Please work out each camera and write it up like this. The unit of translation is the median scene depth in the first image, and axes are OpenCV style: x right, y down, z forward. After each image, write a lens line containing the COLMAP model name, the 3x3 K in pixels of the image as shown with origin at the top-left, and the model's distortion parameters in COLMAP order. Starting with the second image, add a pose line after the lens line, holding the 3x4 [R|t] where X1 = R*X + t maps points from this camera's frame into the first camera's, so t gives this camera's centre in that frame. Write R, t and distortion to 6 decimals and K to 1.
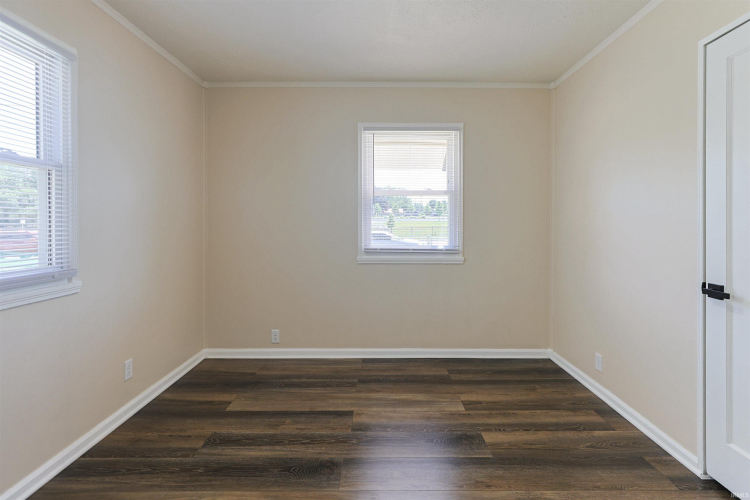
lens RADIAL K [[373.2, 0, 376.8], [0, 373.2, 229.4], [0, 0, 1]] dist [-0.010756, 0.001817]
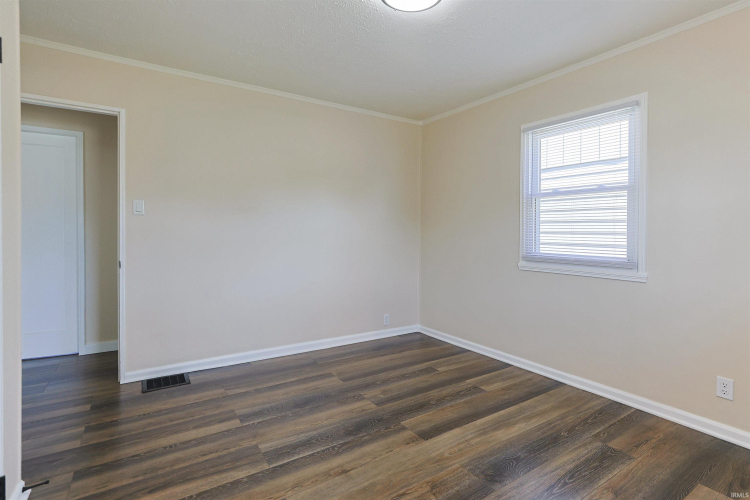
lens RADIAL K [[356.6, 0, 380.7], [0, 356.6, 244.4], [0, 0, 1]] dist [-0.015394, 0.011090]
pose [[-0.837865, 0.016422, -0.545630, 0.428266], [-0.011071, 0.998831, 0.047063, 0.010857], [0.545765, 0.045473, -0.836703, 1.141755]]
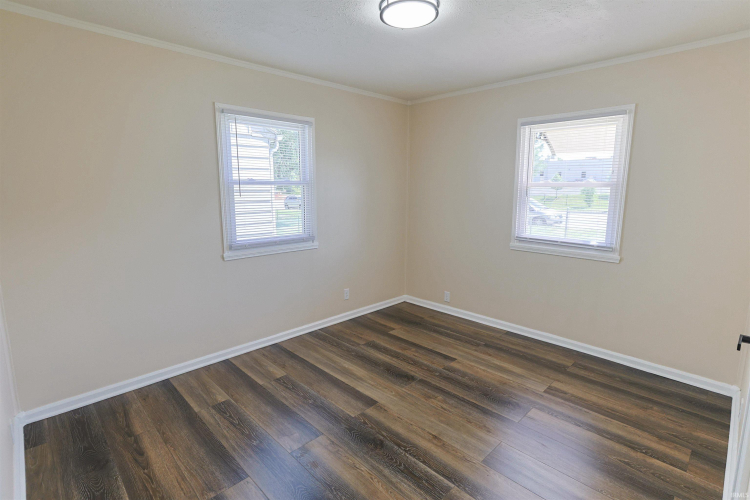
lens RADIAL K [[379.0, 0, 364.7], [0, 379.0, 251.3], [0, 0, 1]] dist [-0.000260, 0.000993]
pose [[0.679066, 0.125618, -0.723249, 0.603252], [-0.011540, 0.986955, 0.160585, -0.101107], [0.733987, -0.100701, 0.671657, -0.109003]]
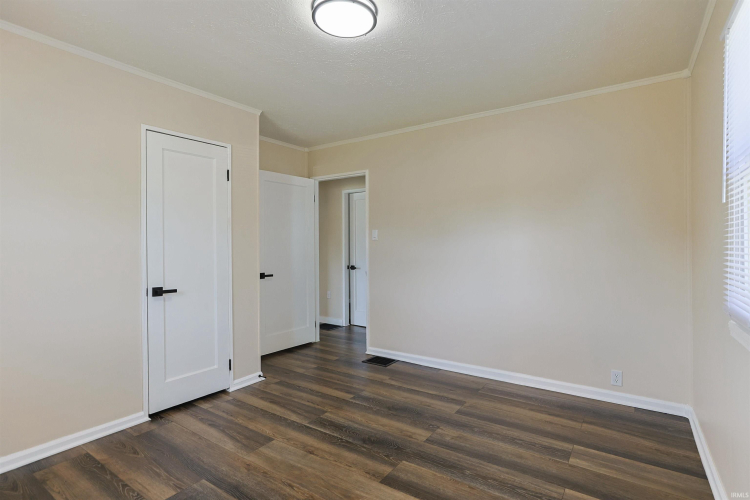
lens RADIAL K [[367.6, 0, 394.5], [0, 367.6, 248.8], [0, 0, 1]] dist [-0.014932, 0.012409]
pose [[-0.843626, 0.005245, 0.536906, -0.484366], [0.014330, 0.999816, 0.012748, -0.002763], [-0.536740, 0.018448, -0.843546, 1.159961]]
